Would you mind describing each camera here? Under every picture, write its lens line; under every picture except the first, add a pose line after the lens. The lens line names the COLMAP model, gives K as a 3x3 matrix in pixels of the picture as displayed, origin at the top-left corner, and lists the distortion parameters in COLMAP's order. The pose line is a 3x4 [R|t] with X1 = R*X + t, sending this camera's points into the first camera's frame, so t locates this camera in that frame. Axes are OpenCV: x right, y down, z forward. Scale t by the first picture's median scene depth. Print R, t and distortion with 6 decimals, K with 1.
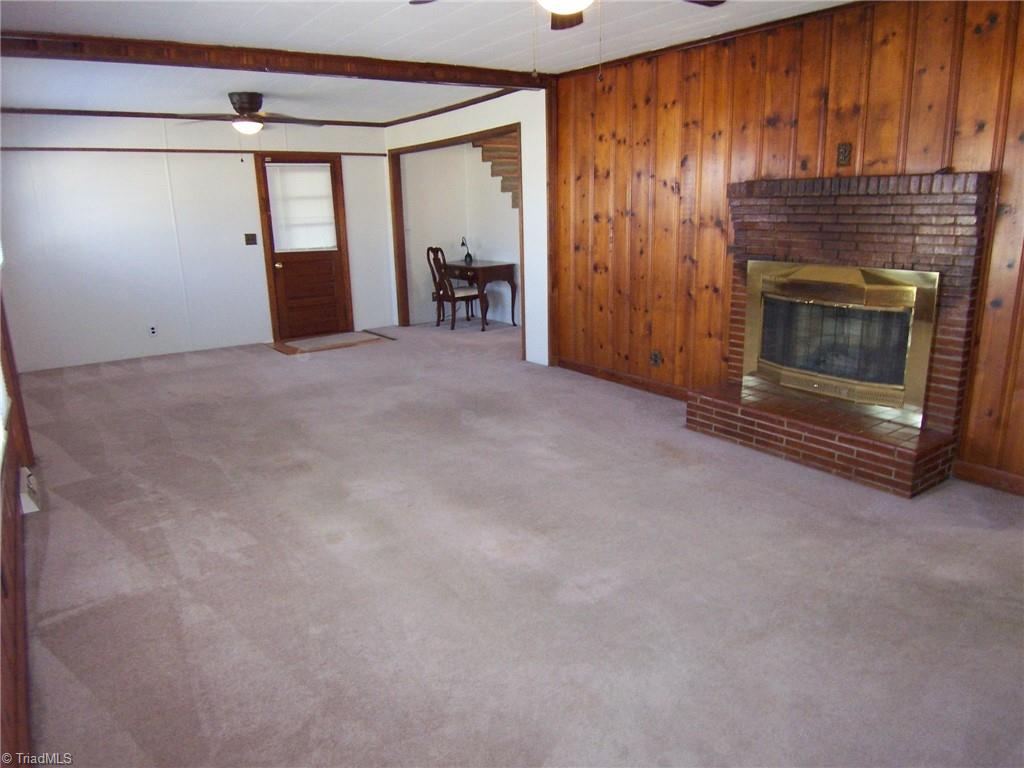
lens RADIAL K [[692.8, 0, 499.6], [0, 692.8, 382.9], [0, 0, 1]] dist [0.000061, -0.053368]
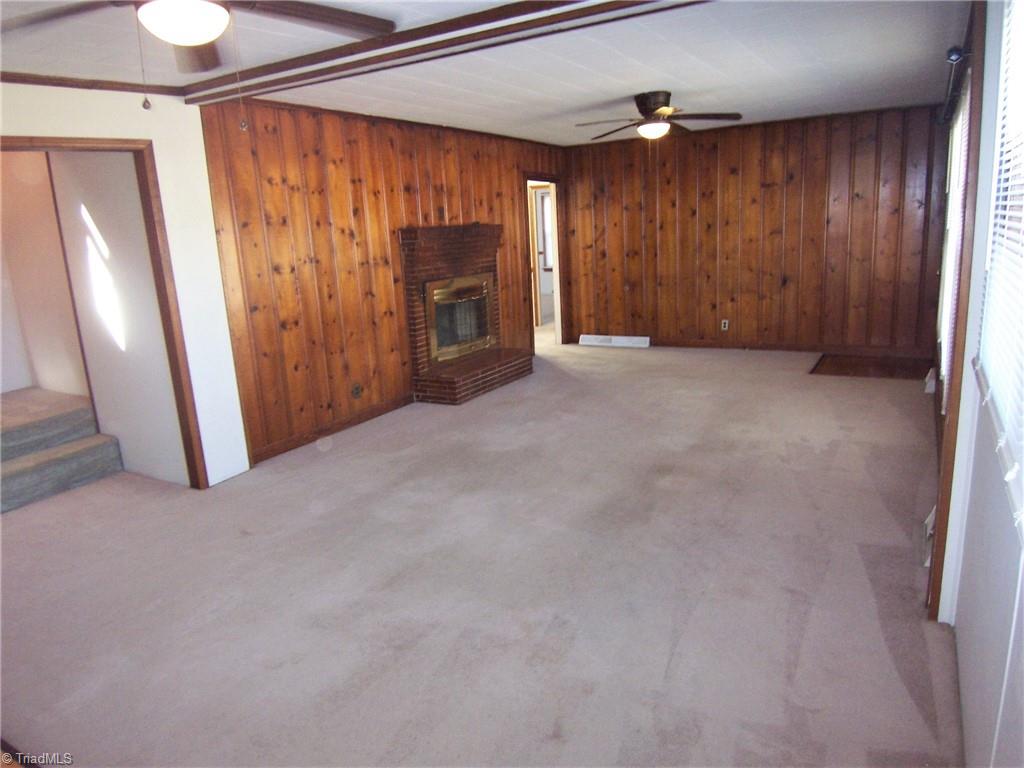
lens RADIAL K [[692.8, 0, 499.6], [0, 692.8, 382.9], [0, 0, 1]] dist [0.000061, -0.053368]
pose [[-0.408439, -0.154201, 0.899666, -0.816950], [0.294872, 0.910491, 0.289926, -0.287831], [-0.863845, 0.383704, -0.326411, 1.134150]]
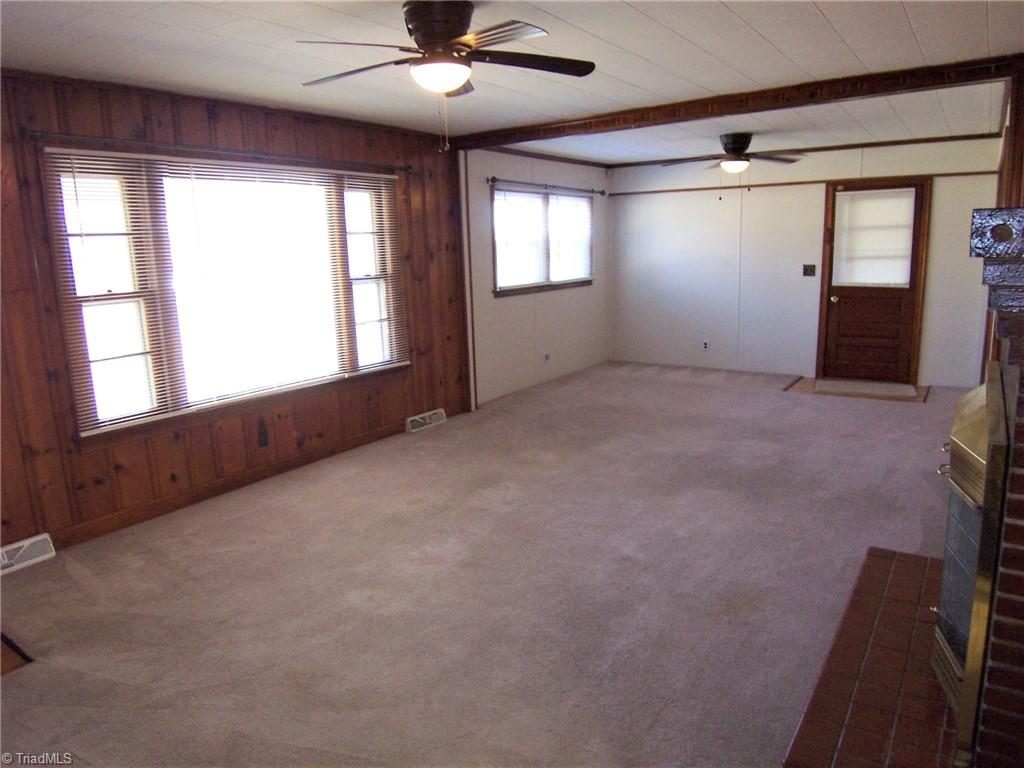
lens RADIAL K [[692.8, 0, 499.6], [0, 692.8, 382.9], [0, 0, 1]] dist [0.000061, -0.053368]
pose [[0.351581, 0.194992, -0.915625, 0.582543], [-0.211325, 0.969353, 0.125289, -0.116711], [0.911994, 0.149445, 0.382012, 0.351527]]
